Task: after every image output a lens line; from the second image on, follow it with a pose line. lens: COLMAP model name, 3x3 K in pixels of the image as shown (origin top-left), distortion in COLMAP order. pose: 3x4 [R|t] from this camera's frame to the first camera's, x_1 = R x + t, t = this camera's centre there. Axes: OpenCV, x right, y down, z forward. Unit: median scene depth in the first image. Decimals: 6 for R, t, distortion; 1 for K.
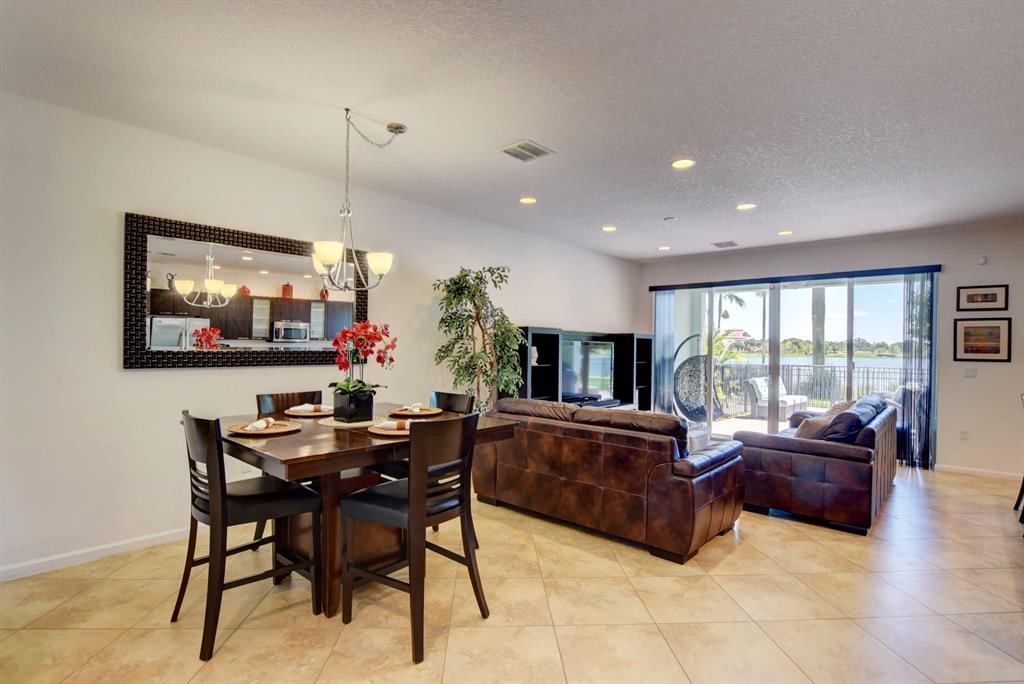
lens RADIAL K [[519.0, 0, 512.6], [0, 519.0, 345.6], [0, 0, 1]] dist [-0.012047, -0.000499]
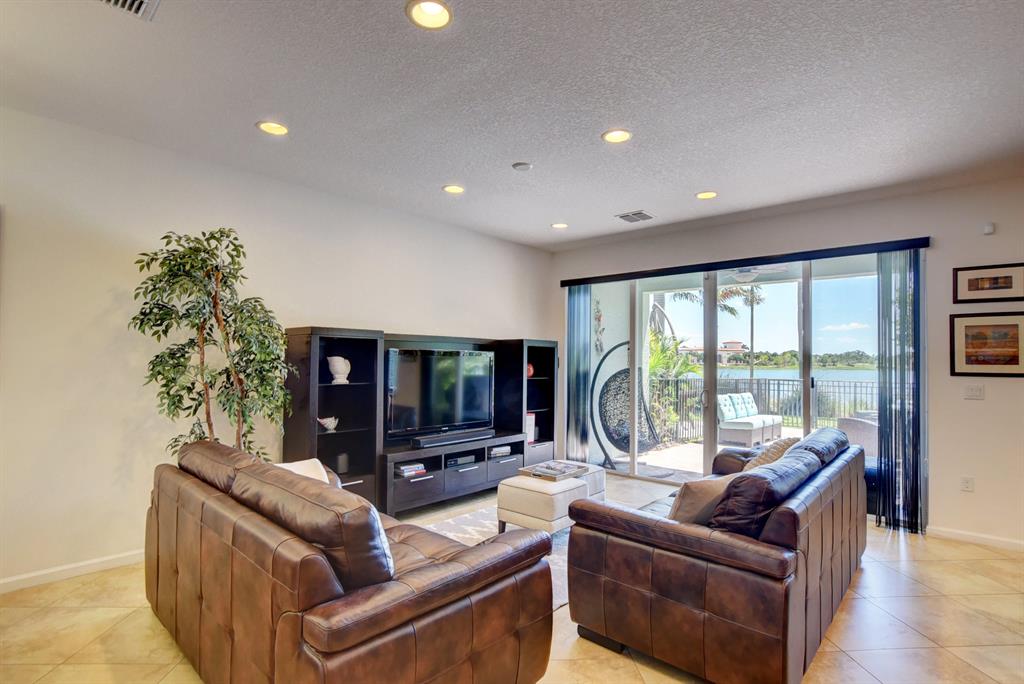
lens RADIAL K [[519.0, 0, 504.2], [0, 519.0, 345.3], [0, 0, 1]] dist [-0.012047, -0.000499]
pose [[0.999963, -0.002295, -0.008308, 0.264288], [0.002085, 0.999683, -0.025092, 0.004850], [0.008363, 0.025074, 0.999651, 0.304141]]
